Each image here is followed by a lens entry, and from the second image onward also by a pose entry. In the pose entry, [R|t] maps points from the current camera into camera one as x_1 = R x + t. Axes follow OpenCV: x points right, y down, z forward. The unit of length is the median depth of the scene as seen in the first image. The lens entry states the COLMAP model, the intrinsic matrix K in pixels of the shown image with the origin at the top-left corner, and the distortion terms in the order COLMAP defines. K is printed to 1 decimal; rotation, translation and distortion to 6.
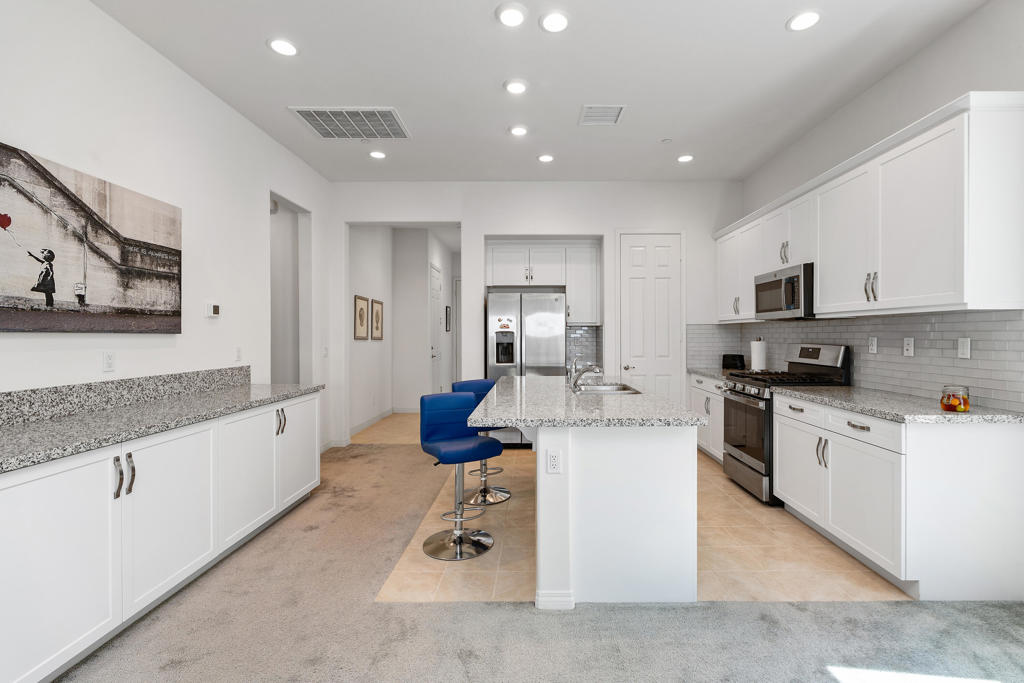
lens RADIAL K [[467.0, 0, 529.1], [0, 467.0, 336.4], [0, 0, 1]] dist [-0.000183, 0.001570]
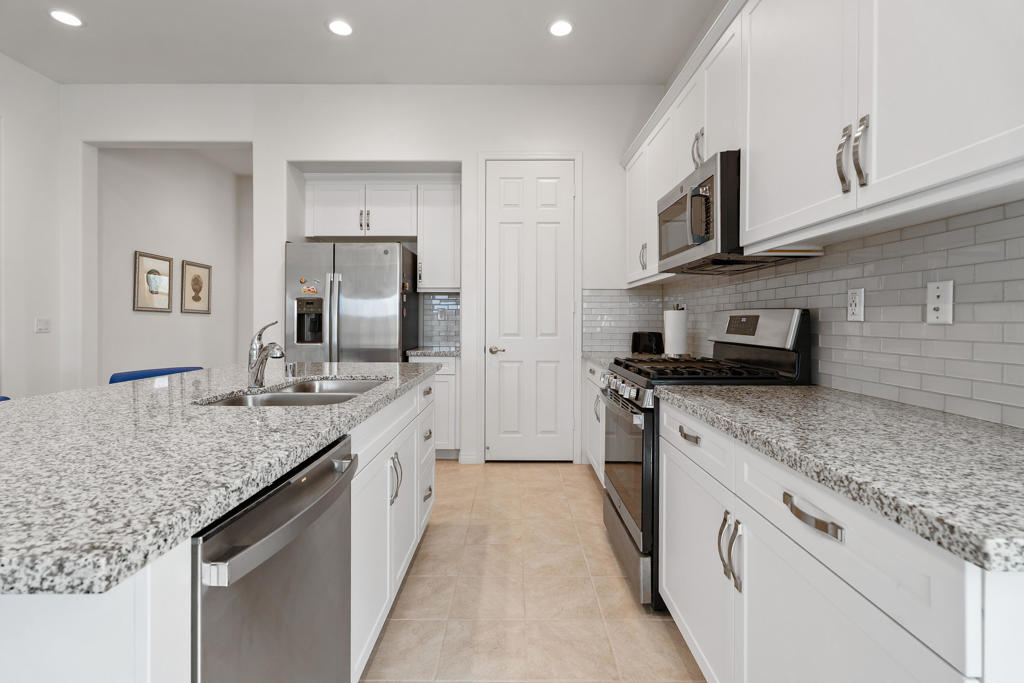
lens RADIAL K [[467.0, 0, 496.5], [0, 467.0, 324.7], [0, 0, 1]] dist [-0.000183, 0.001570]
pose [[0.999774, 0.003814, -0.020909, 0.351957], [-0.003646, 0.999961, 0.008077, 0.035569], [0.020939, -0.007999, 0.999749, 0.478155]]
